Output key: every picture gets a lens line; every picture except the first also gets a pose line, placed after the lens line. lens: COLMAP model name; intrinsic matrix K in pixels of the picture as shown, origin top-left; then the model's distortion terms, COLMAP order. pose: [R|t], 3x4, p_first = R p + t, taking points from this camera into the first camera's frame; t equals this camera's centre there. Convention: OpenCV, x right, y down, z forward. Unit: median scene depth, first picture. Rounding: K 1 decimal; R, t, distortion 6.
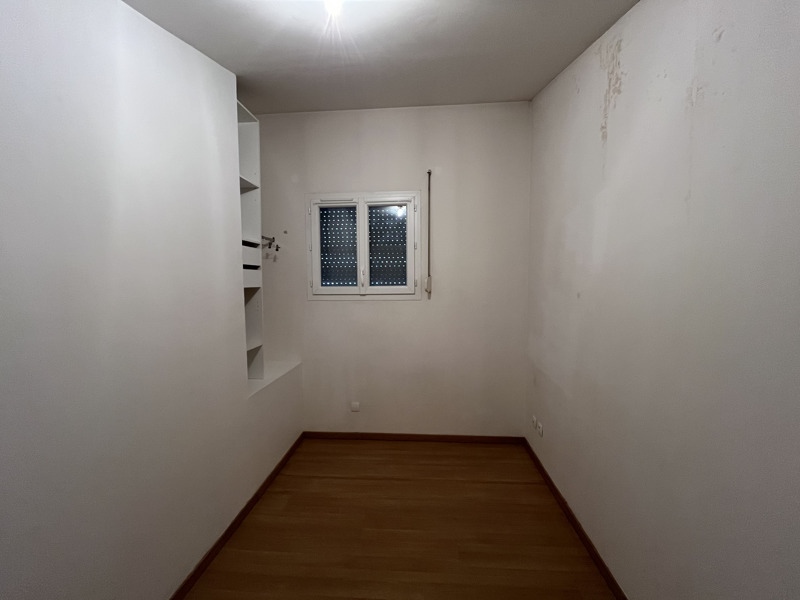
lens RADIAL K [[324.2, 0, 402.3], [0, 324.2, 301.7], [0, 0, 1]] dist [-0.001002, -0.000048]
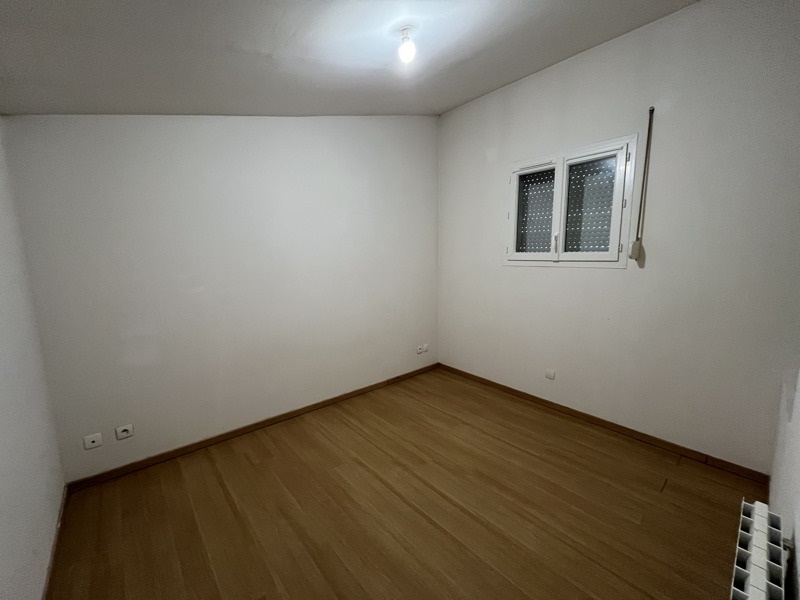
lens RADIAL K [[324.2, 0, 401.5], [0, 324.2, 298.3], [0, 0, 1]] dist [-0.001002, -0.000048]
pose [[0.699845, 0.092931, -0.708224, 0.252583], [-0.026177, 0.994171, 0.104585, -0.000029], [0.713815, -0.054654, 0.698198, -0.010038]]
